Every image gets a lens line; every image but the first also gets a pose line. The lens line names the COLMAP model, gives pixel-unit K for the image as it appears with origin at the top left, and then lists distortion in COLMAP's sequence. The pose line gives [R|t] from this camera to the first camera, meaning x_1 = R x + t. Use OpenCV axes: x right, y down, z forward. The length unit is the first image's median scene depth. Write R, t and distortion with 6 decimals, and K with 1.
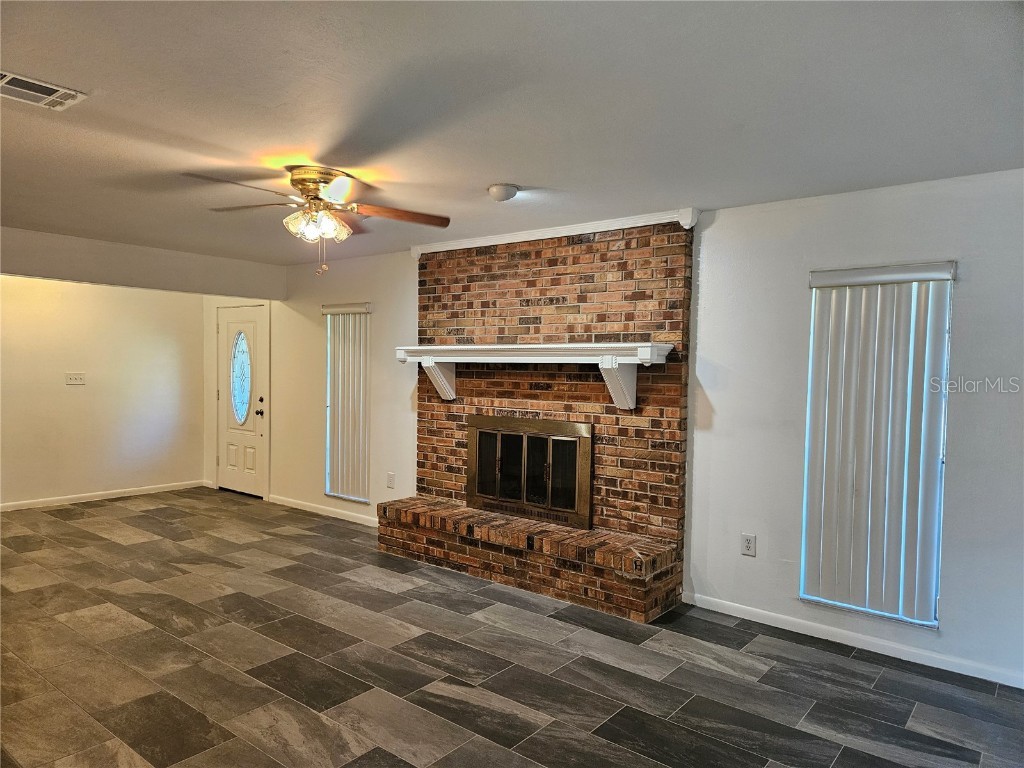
lens RADIAL K [[671.7, 0, 505.1], [0, 671.7, 389.9], [0, 0, 1]] dist [0.051348, -0.041469]
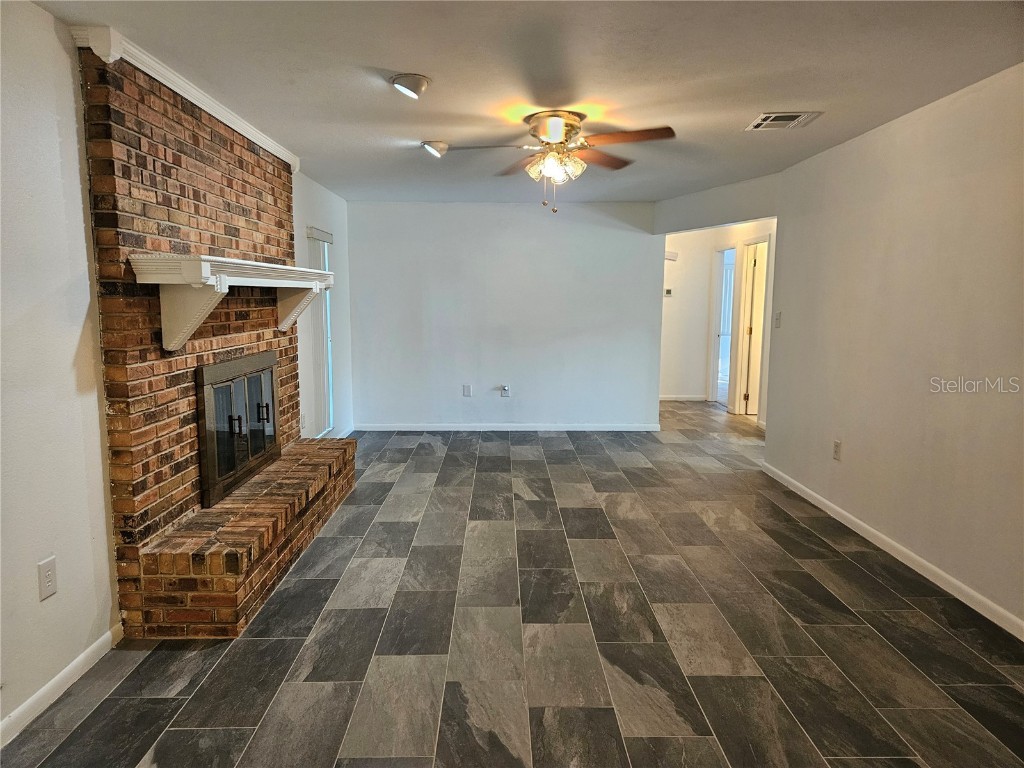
lens RADIAL K [[671.7, 0, 507.3], [0, 671.7, 381.1], [0, 0, 1]] dist [0.051348, -0.041469]
pose [[-0.624402, -0.113857, 0.772761, -0.998046], [0.020452, 0.986597, 0.161889, -0.066518], [-0.780835, 0.116888, -0.613704, 1.584921]]
